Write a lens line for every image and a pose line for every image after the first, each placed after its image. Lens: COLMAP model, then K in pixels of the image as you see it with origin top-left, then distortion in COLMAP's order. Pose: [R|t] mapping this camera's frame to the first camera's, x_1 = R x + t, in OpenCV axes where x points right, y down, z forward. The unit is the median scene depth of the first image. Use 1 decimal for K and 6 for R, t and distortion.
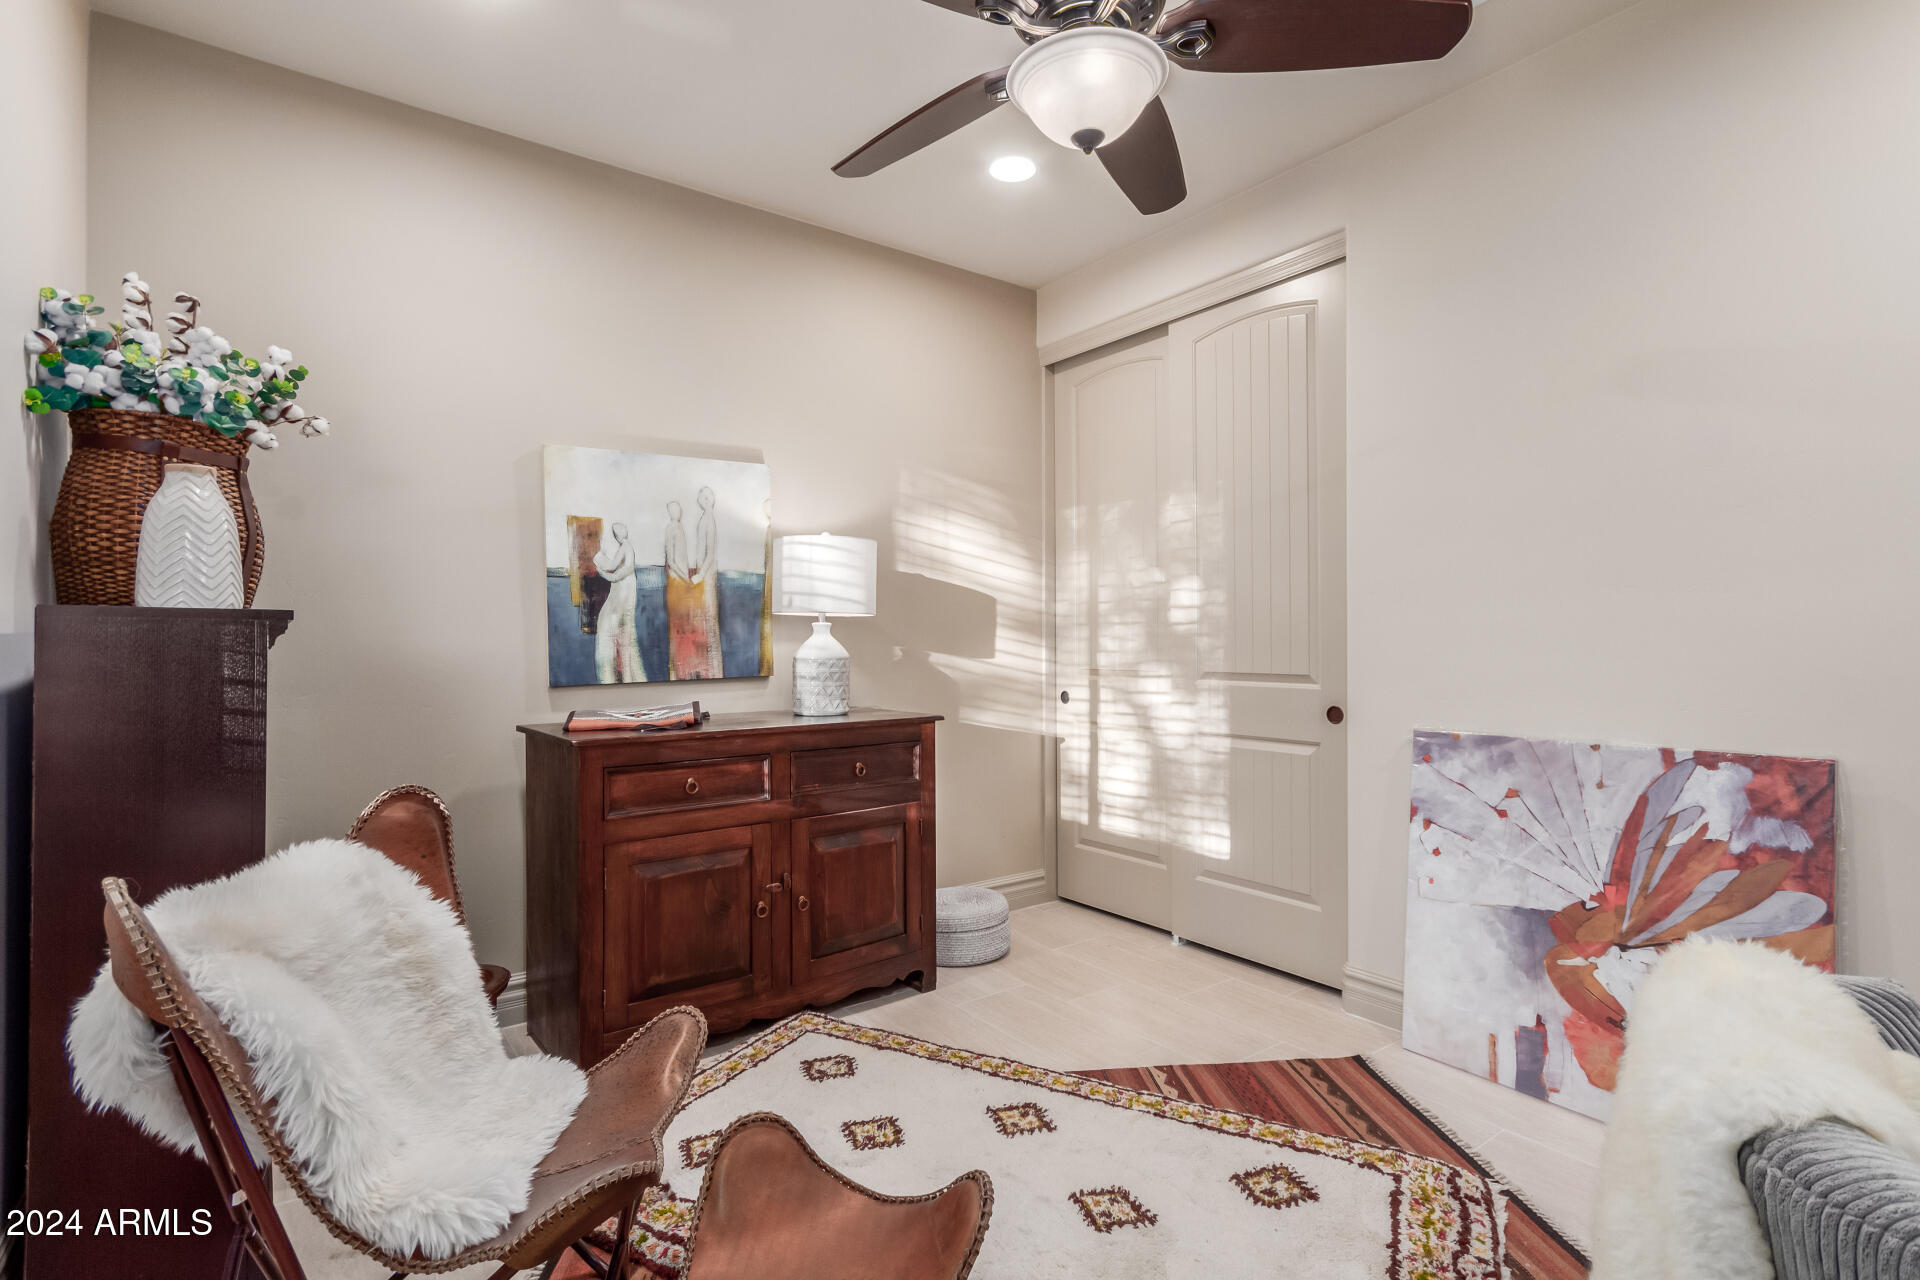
lens RADIAL K [[907.2, 0, 1012.9], [0, 907.2, 637.2], [0, 0, 1]] dist [-0.000534, -0.000609]
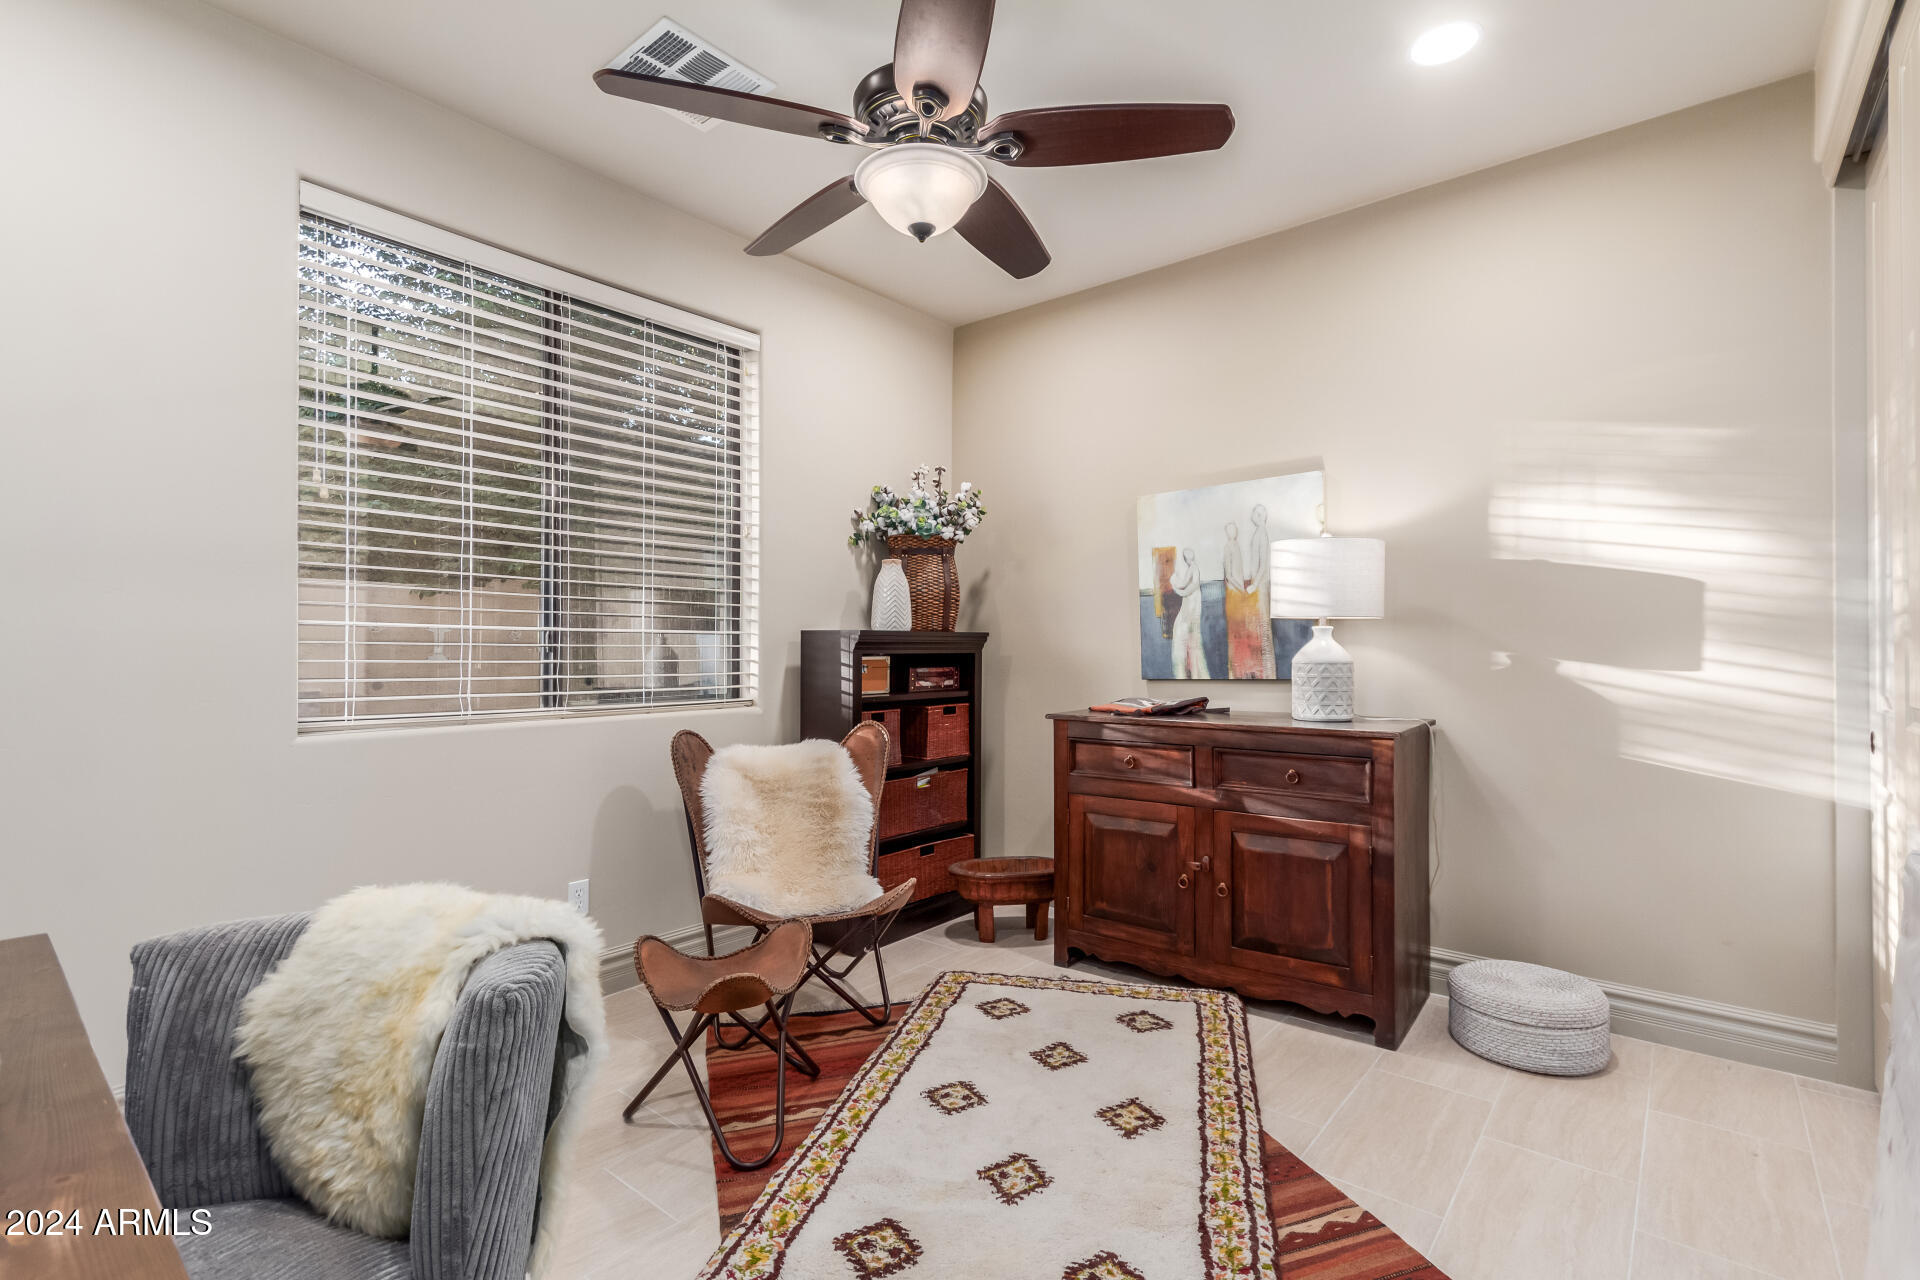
lens RADIAL K [[907.2, 0, 960.9], [0, 907.2, 639.2], [0, 0, 1]] dist [-0.000534, -0.000609]
pose [[0.219982, -0.003061, -0.975499, 0.700052], [0.003666, 0.999991, -0.002312, -0.001567], [0.975497, -0.003067, 0.219991, 0.433131]]
